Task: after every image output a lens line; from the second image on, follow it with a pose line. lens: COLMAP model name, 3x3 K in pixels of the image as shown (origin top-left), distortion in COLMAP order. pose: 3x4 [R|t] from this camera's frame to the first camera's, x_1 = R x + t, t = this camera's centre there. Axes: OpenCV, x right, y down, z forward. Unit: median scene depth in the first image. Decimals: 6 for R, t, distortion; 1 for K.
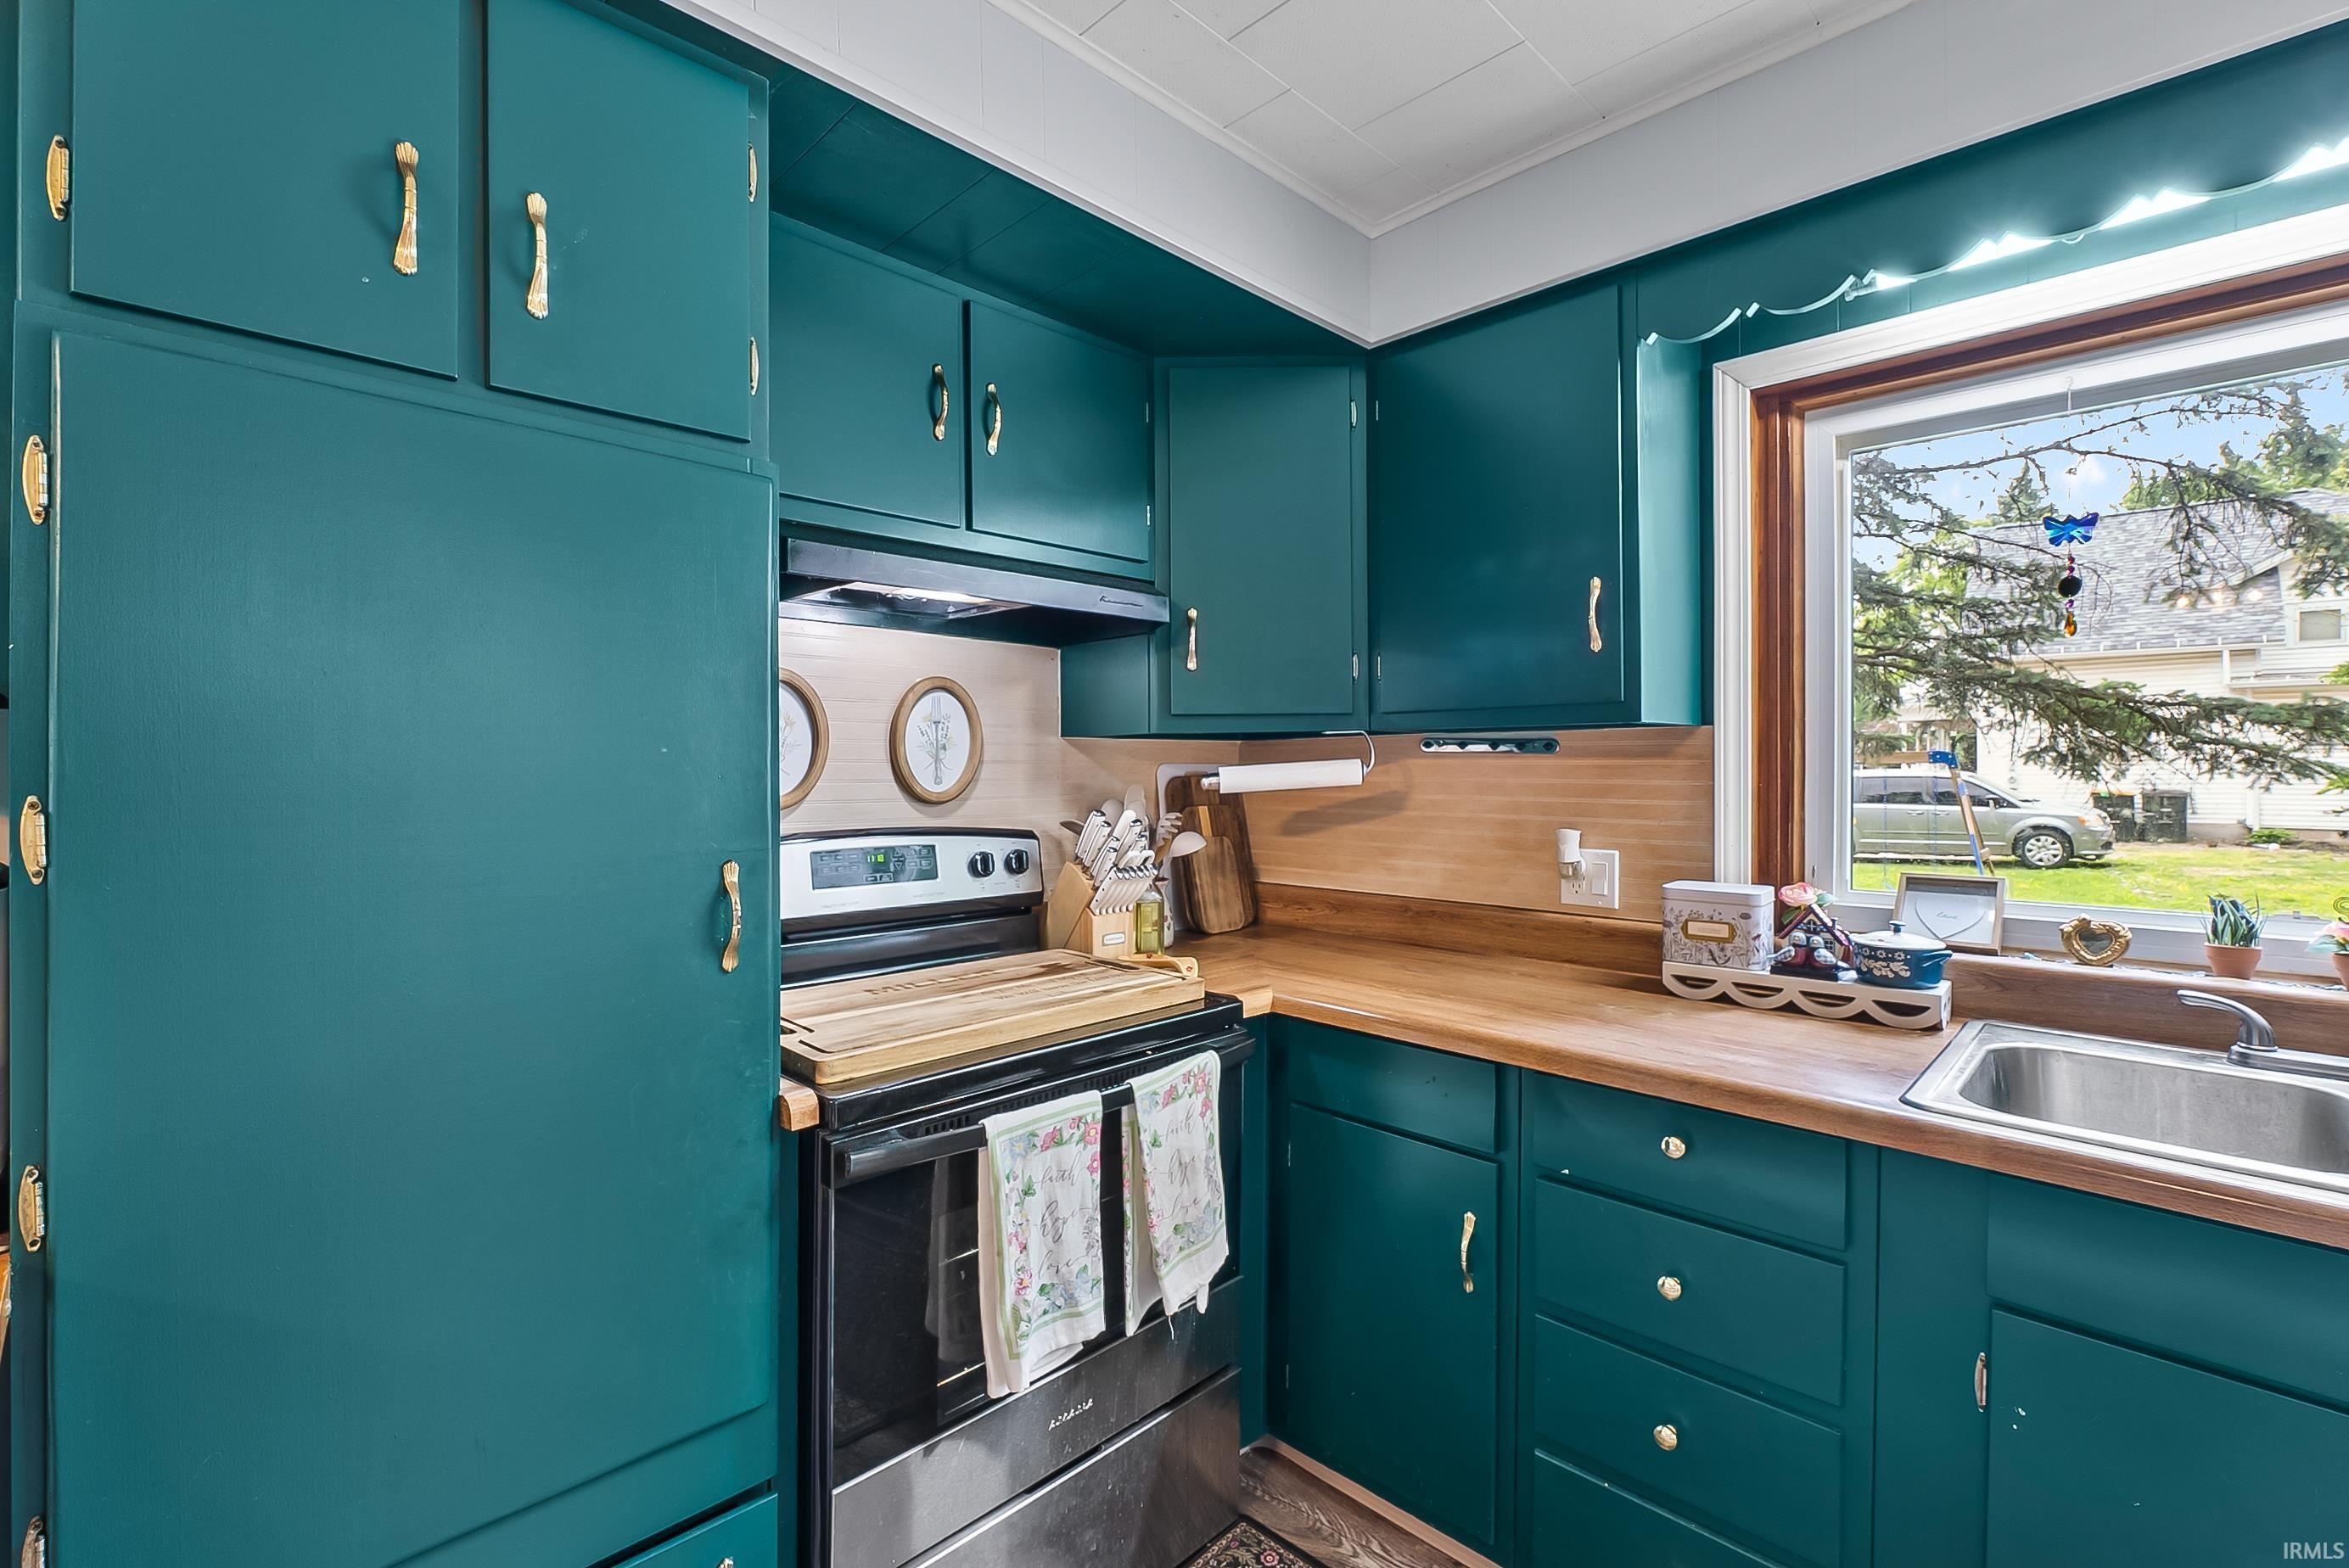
lens RADIAL K [[1040.6, 0, 1172.4], [0, 1040.6, 770.2], [0, 0, 1]] dist [-0.004631, -0.000662]
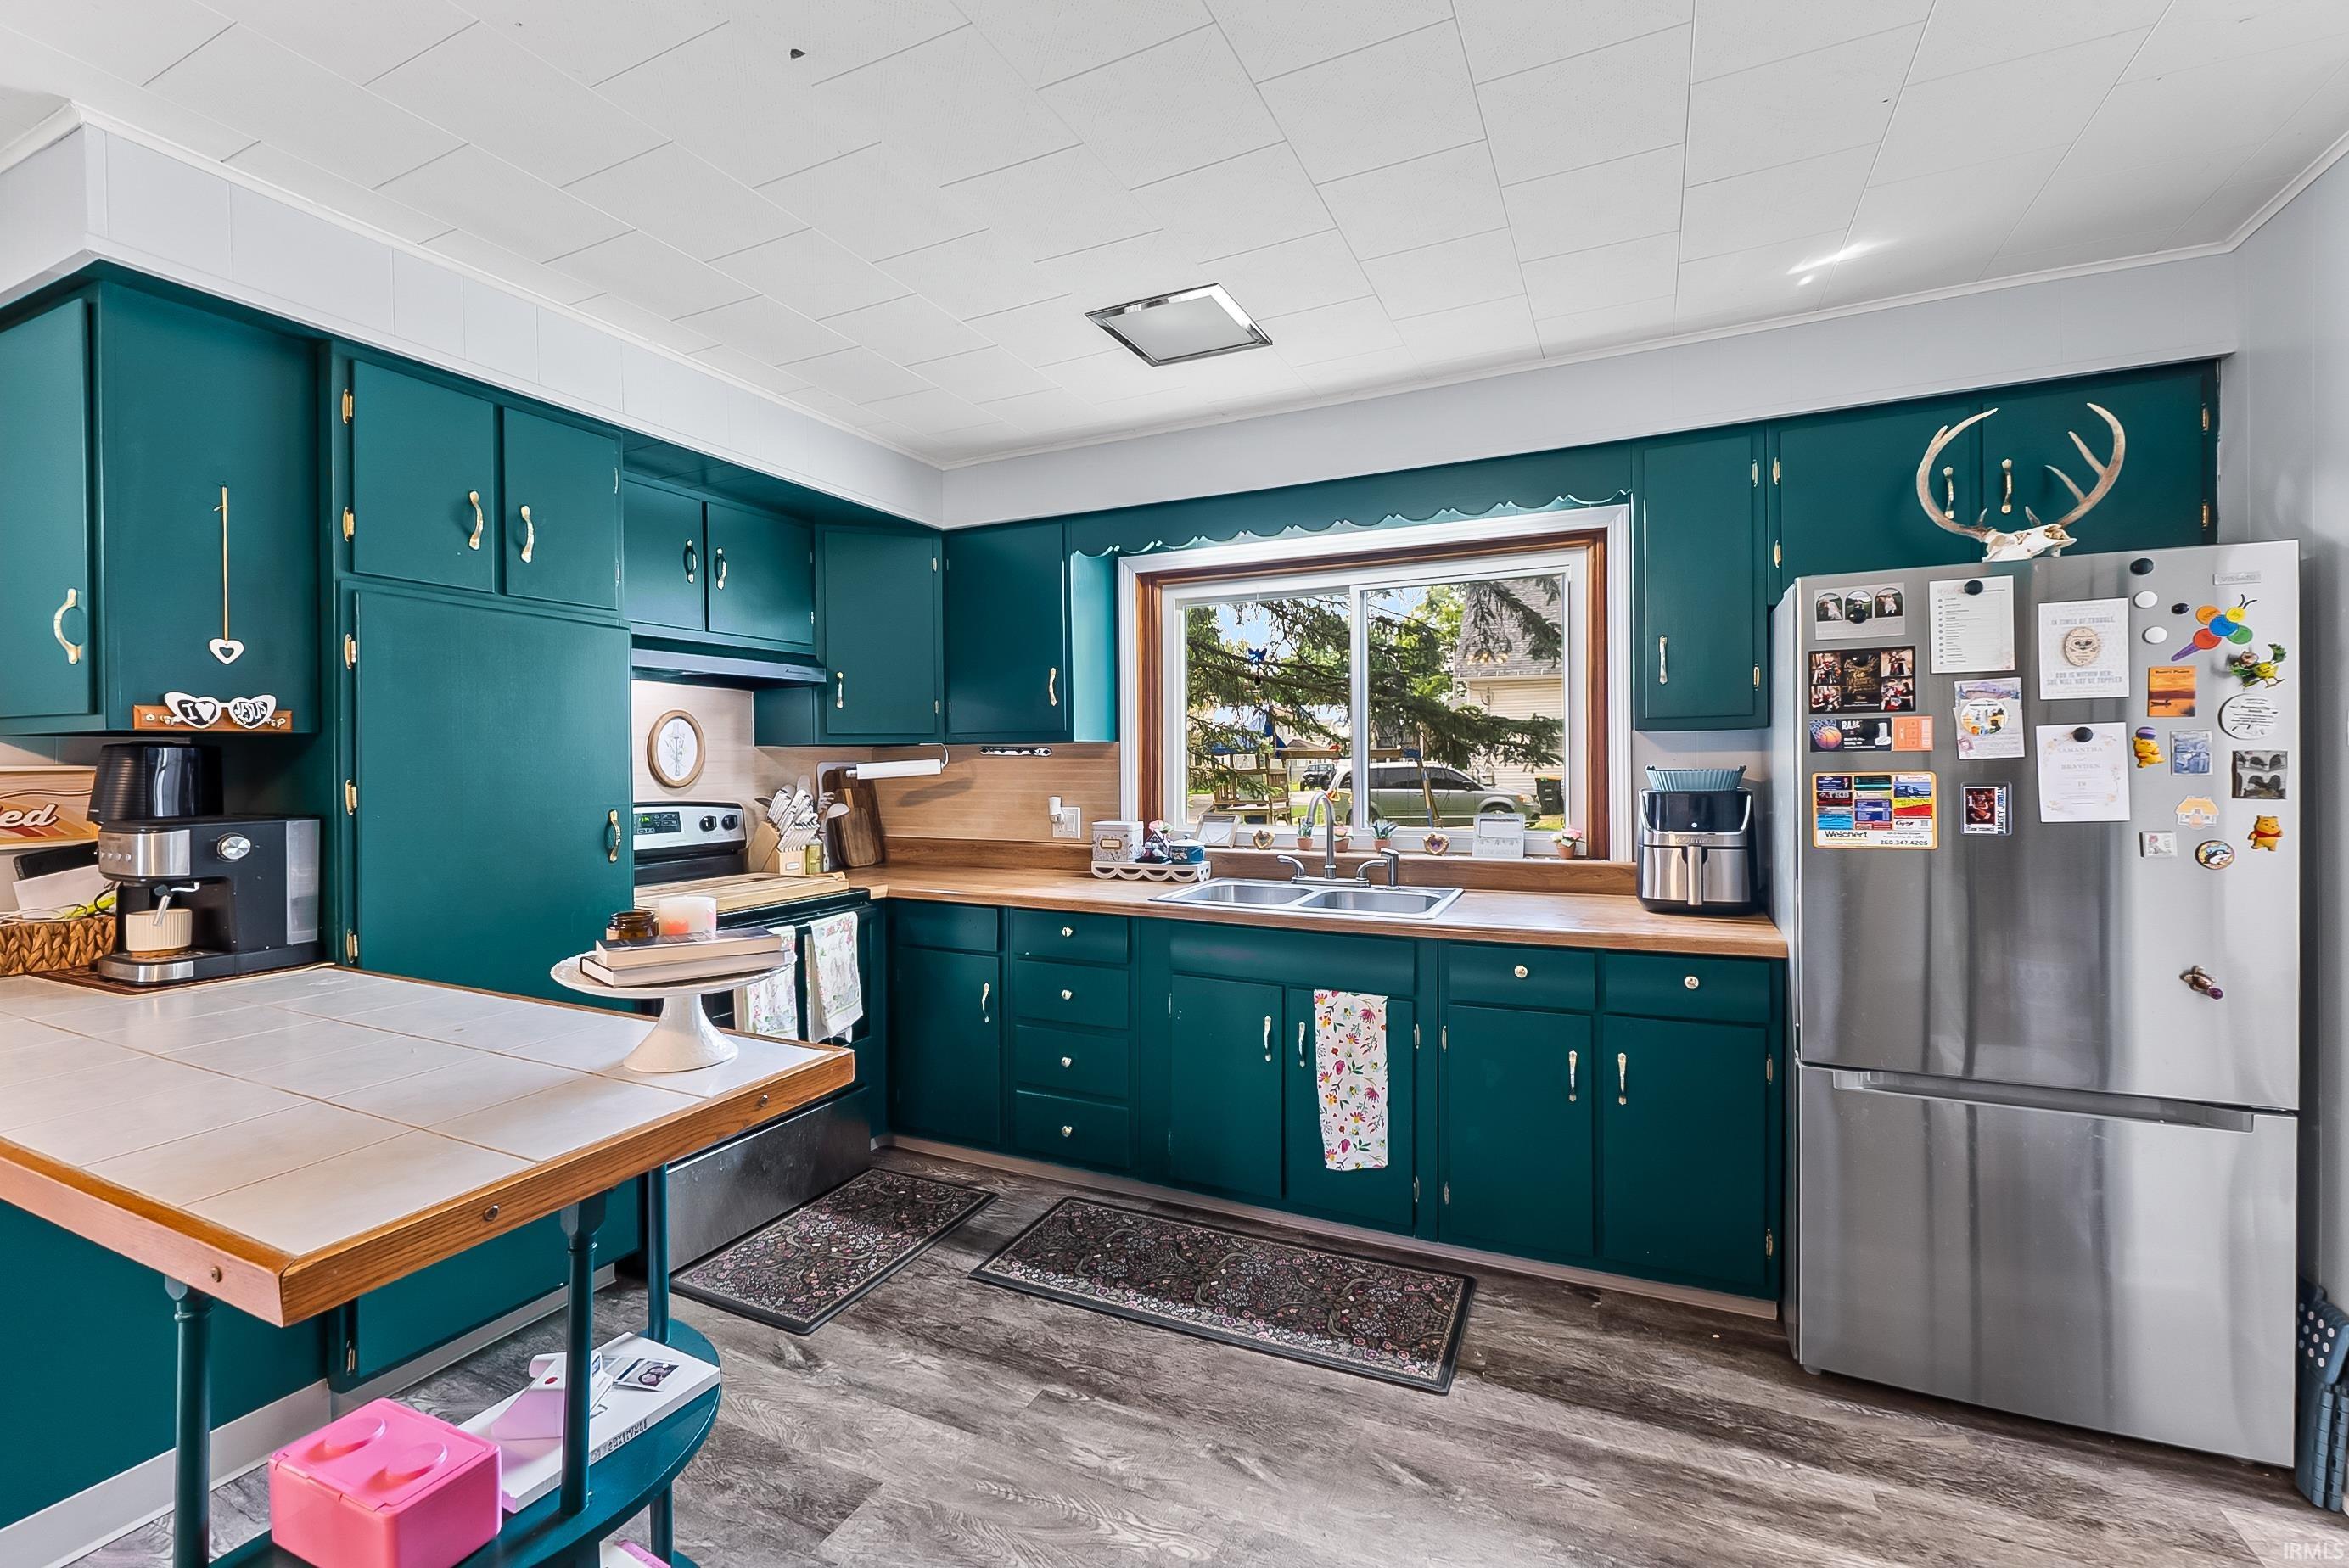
lens RADIAL K [[990.7, 0, 1176.3], [0, 990.7, 770.8], [0, 0, 1]] dist [-0.004779, -0.000344]
pose [[0.940215, -0.007430, 0.340499, -0.018567], [0.005405, 0.999962, 0.006896, -0.000865], [-0.340538, -0.004643, 0.940219, -0.819310]]
